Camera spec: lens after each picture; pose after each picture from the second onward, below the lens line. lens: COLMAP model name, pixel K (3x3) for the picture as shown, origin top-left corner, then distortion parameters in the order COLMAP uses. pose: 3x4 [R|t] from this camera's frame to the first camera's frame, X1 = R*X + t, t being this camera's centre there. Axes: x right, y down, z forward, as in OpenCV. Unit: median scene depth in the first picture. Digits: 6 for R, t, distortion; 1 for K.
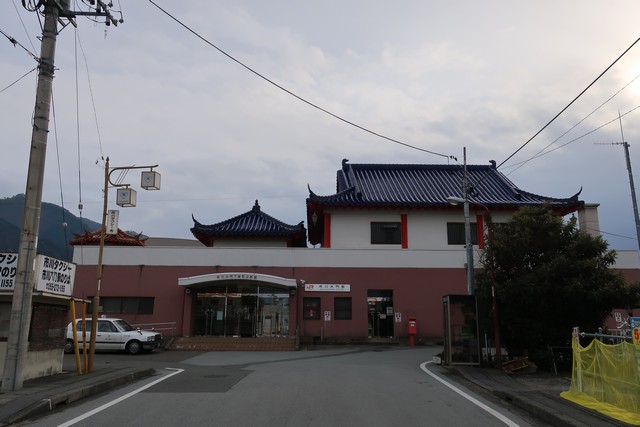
lens RADIAL K [[502.6, 0, 318.9], [0, 502.6, 213.3], [0, 0, 1]] dist [-0.004199, 0.003105]
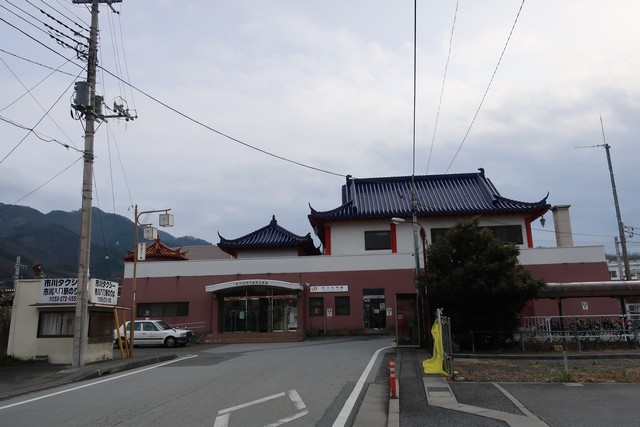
lens RADIAL K [[502.6, 0, 320.8], [0, 502.6, 213.7], [0, 0, 1]] dist [-0.004199, 0.003105]
pose [[0.993707, -0.052008, -0.099209, 0.132807], [0.052716, 0.998599, 0.004526, -0.038977], [0.098835, -0.009727, 0.995056, -0.198696]]
